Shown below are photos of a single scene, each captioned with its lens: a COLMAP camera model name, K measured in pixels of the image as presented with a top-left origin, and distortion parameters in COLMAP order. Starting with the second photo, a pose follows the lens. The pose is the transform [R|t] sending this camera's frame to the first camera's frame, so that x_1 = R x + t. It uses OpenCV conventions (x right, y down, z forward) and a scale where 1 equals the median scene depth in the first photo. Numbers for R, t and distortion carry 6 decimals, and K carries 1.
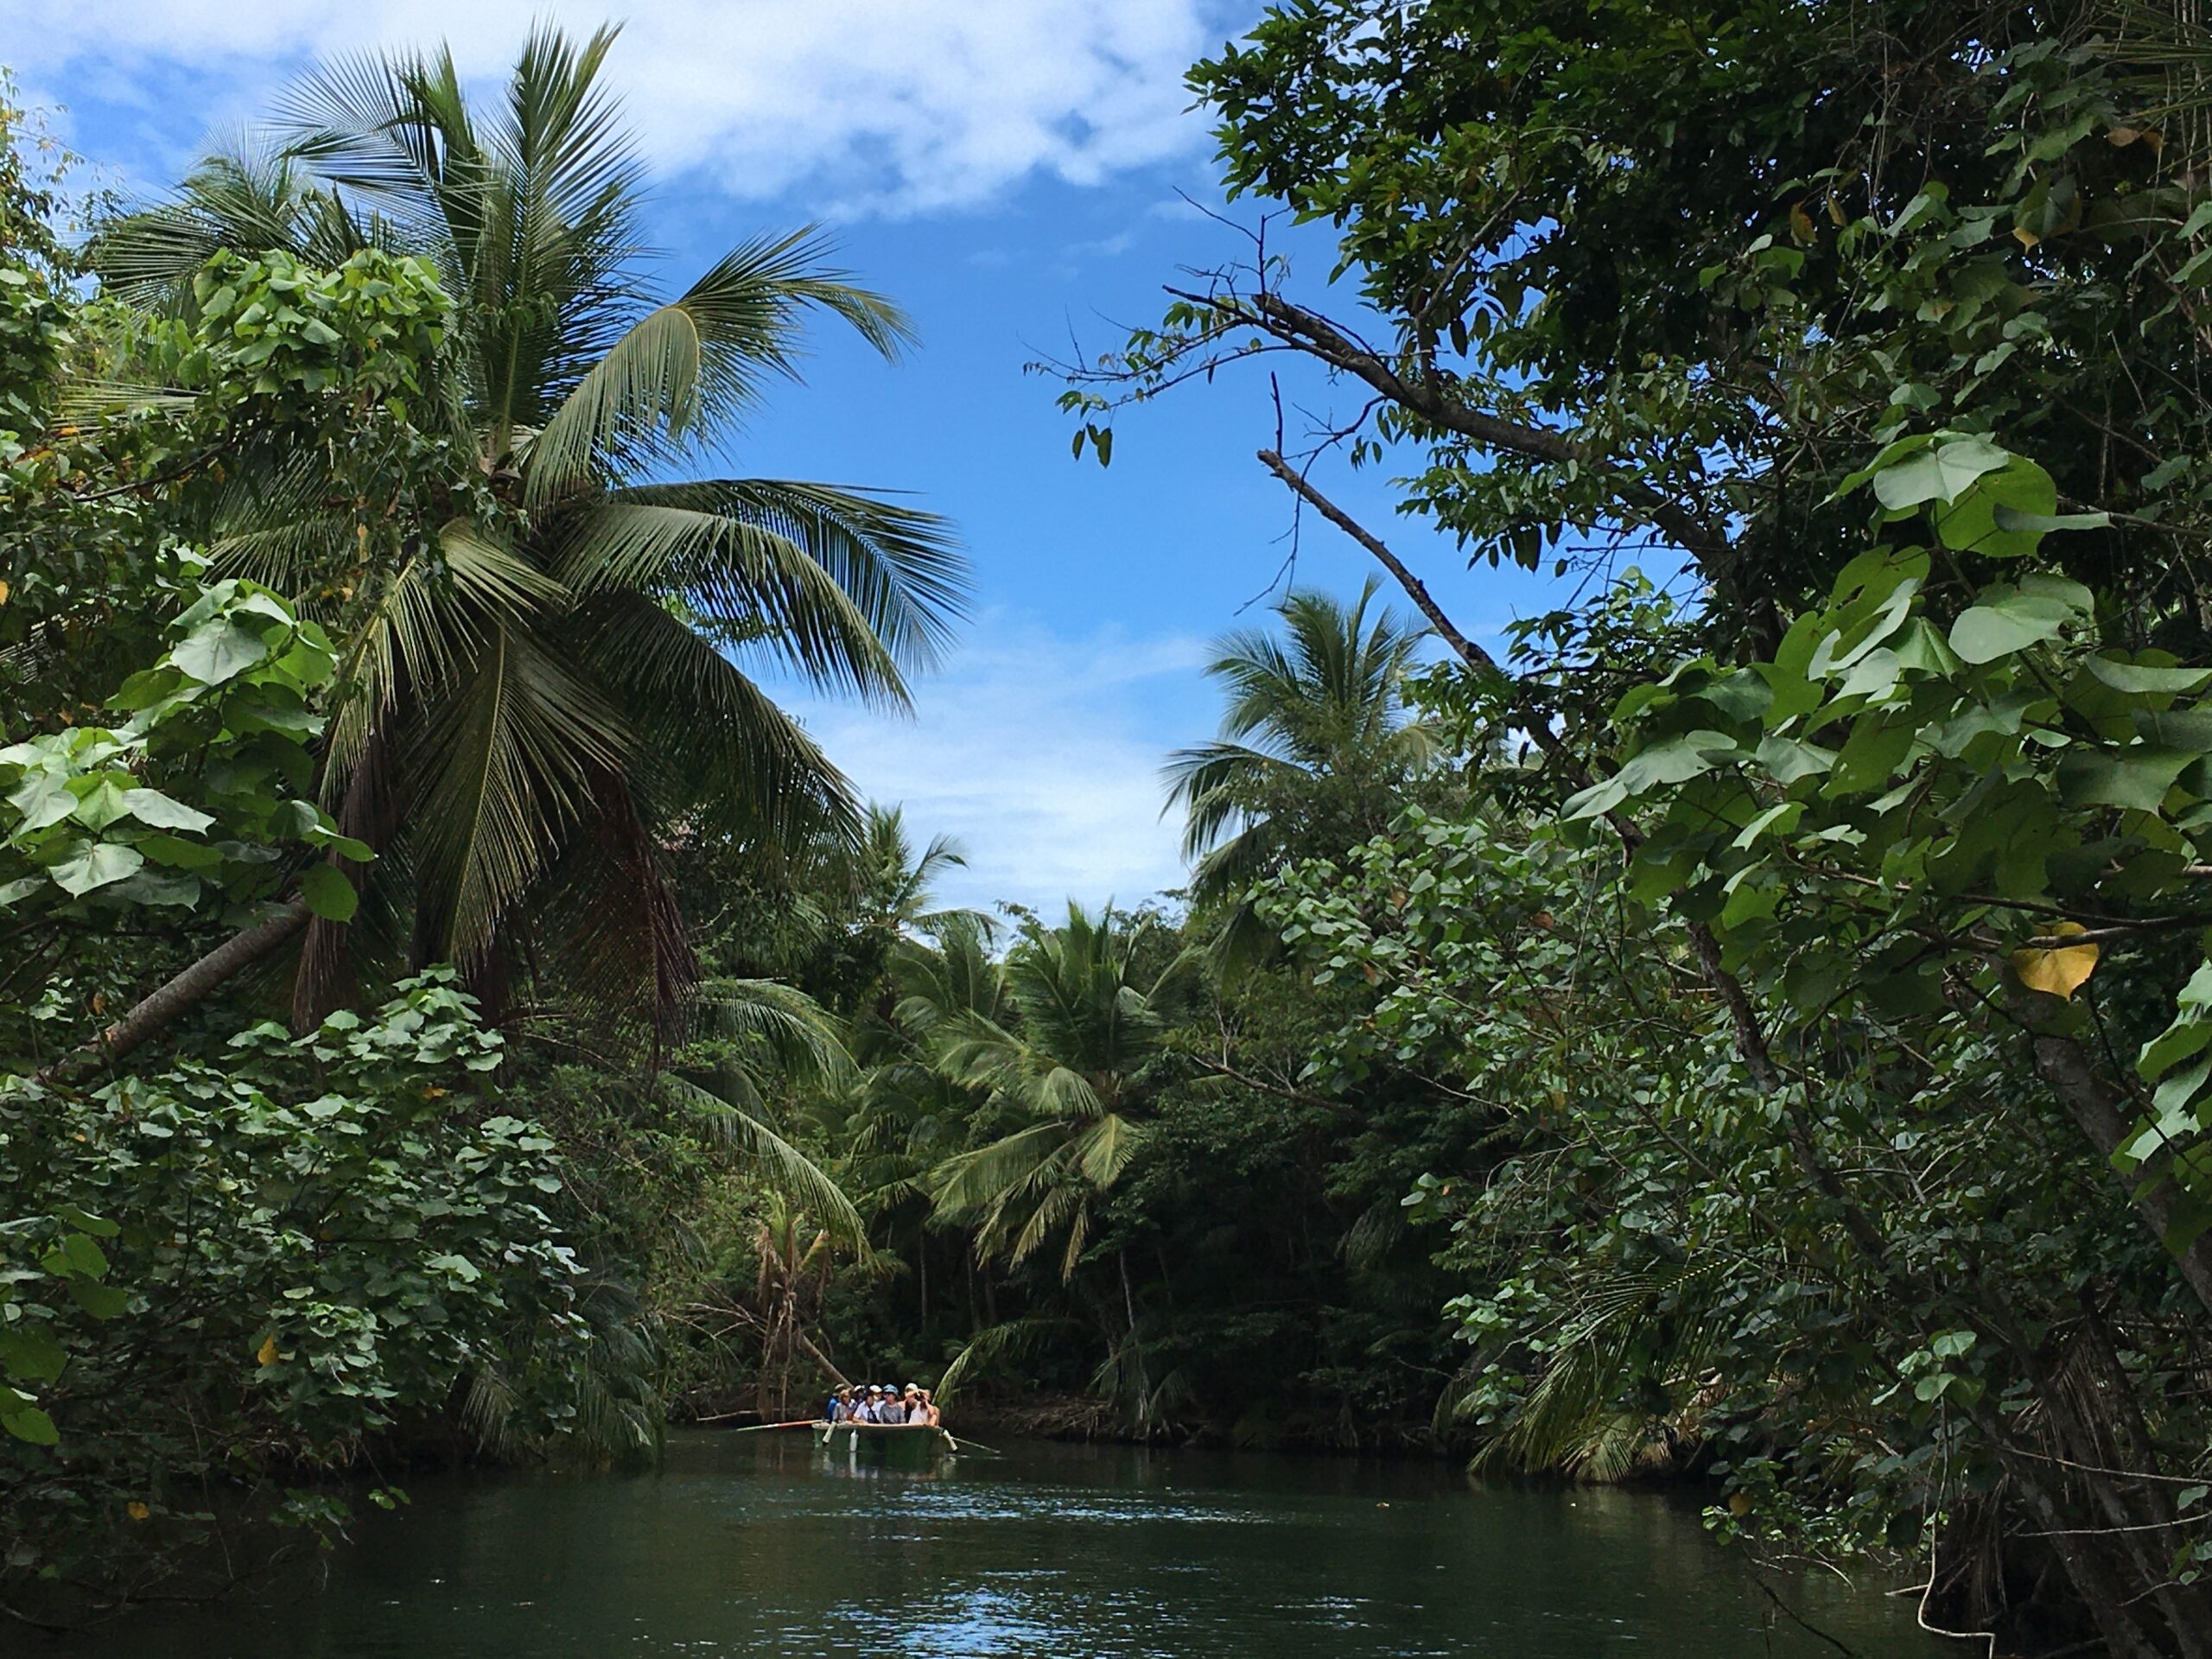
lens RADIAL K [[3207.5, 0, 1096.2], [0, 3207.5, 834.1], [0, 0, 1]] dist [0.087855, -0.231199]
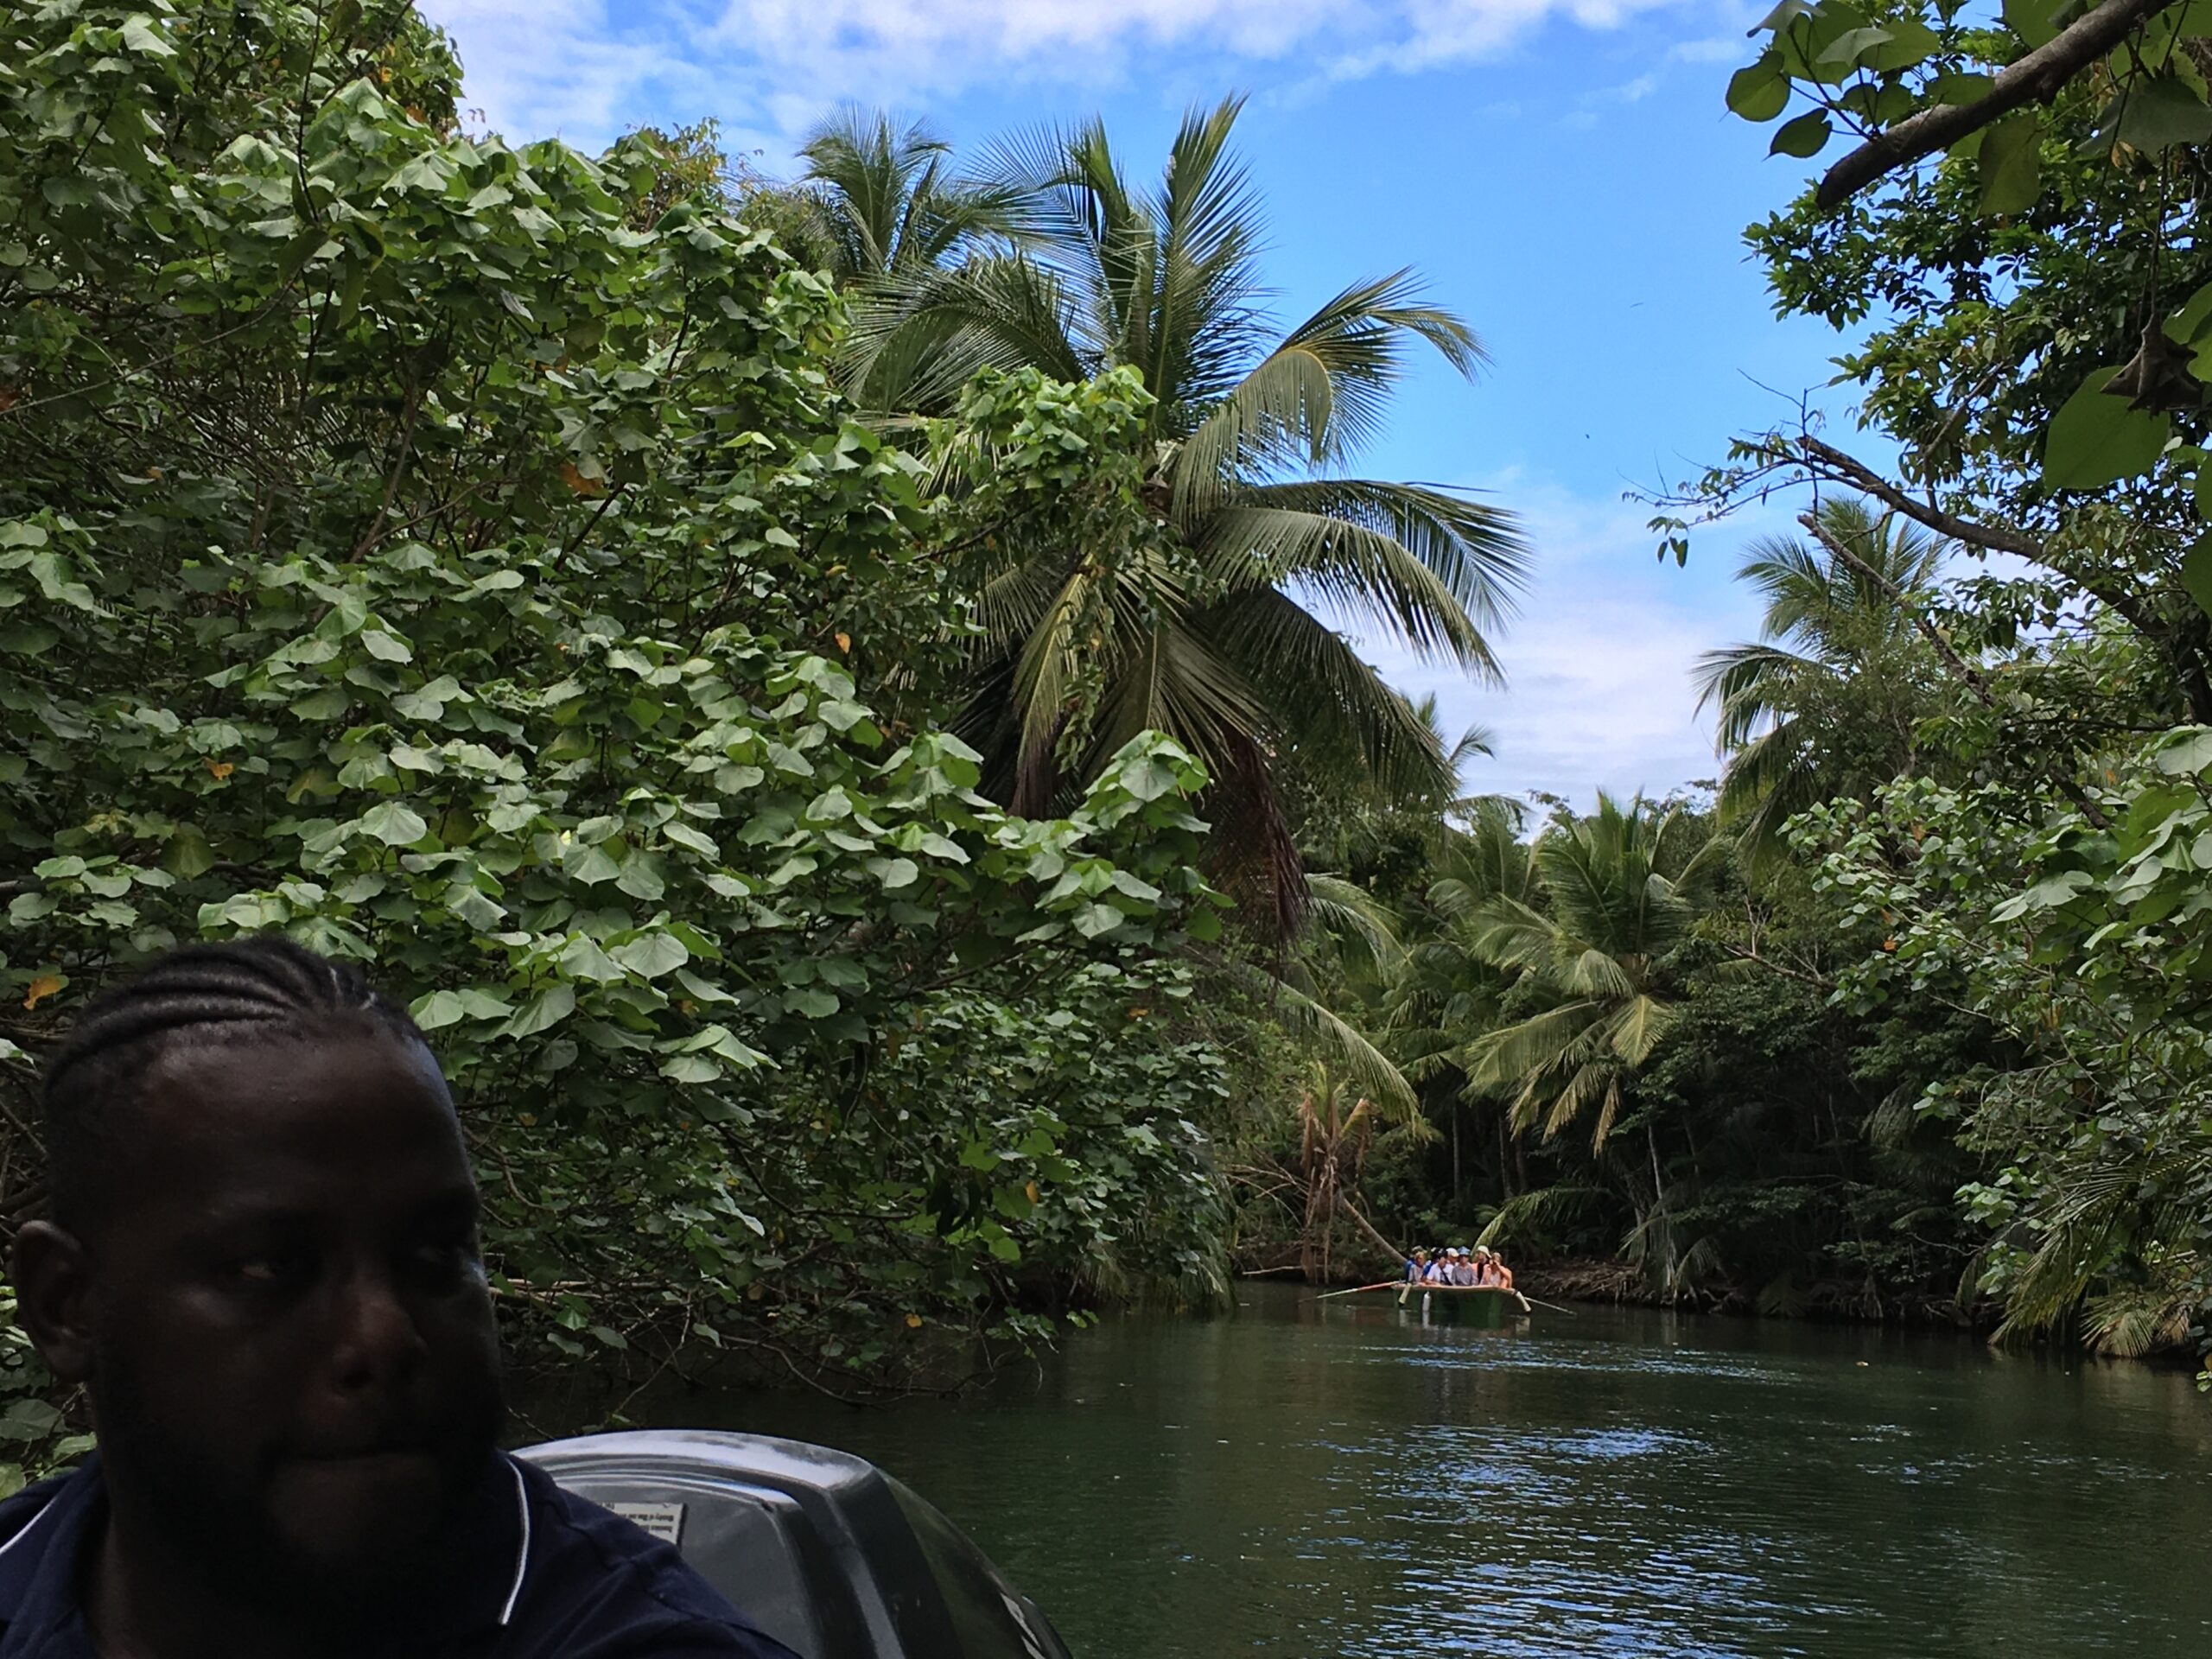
lens RADIAL K [[3207.5, 0, 1096.2], [0, 3207.5, 834.1], [0, 0, 1]] dist [0.087855, -0.231199]
pose [[0.987259, 0.003467, -0.159083, -0.004701], [0.003244, 0.999116, 0.041908, -0.011286], [0.159087, -0.041890, 0.986375, -0.070127]]
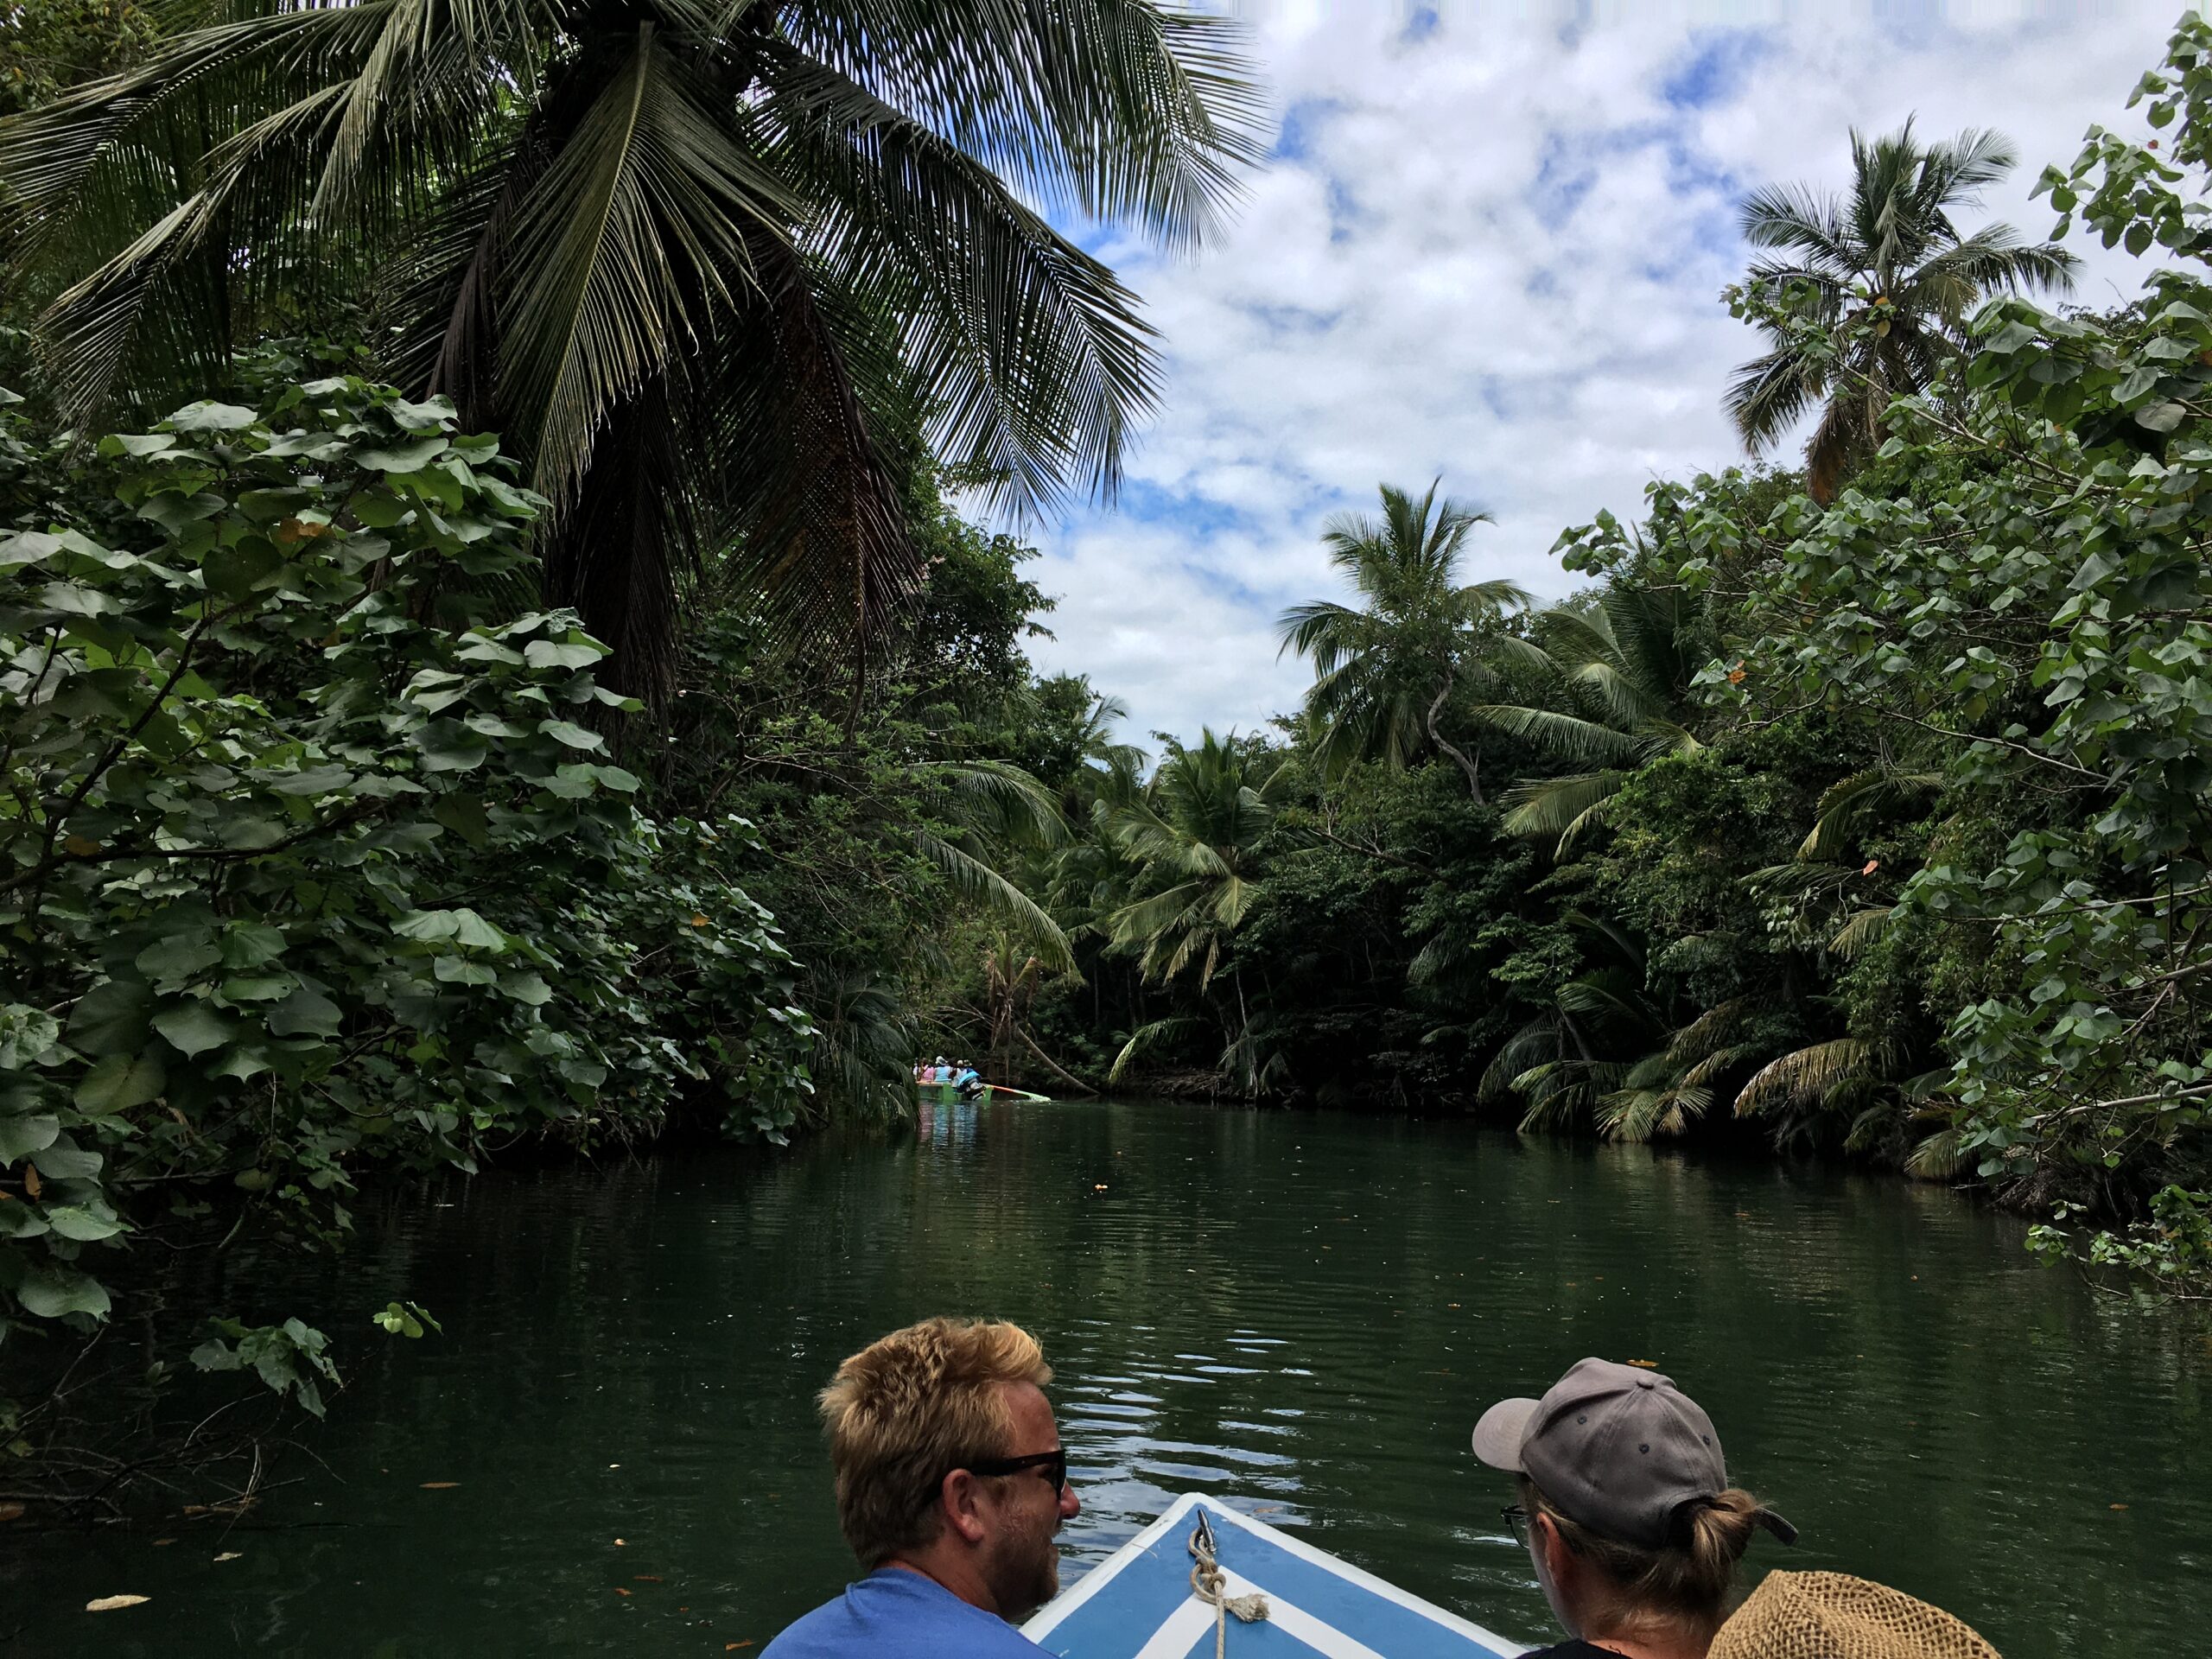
lens RADIAL K [[1820.8, 0, 1173.1], [0, 1820.8, 834.0], [0, 0, 1]] dist [0.044409, 0.002324]
pose [[0.999996, 0.001729, -0.002151, -0.024362], [-0.001620, 0.998761, 0.049738, 0.033102], [0.002235, -0.049734, 0.998760, 0.221574]]
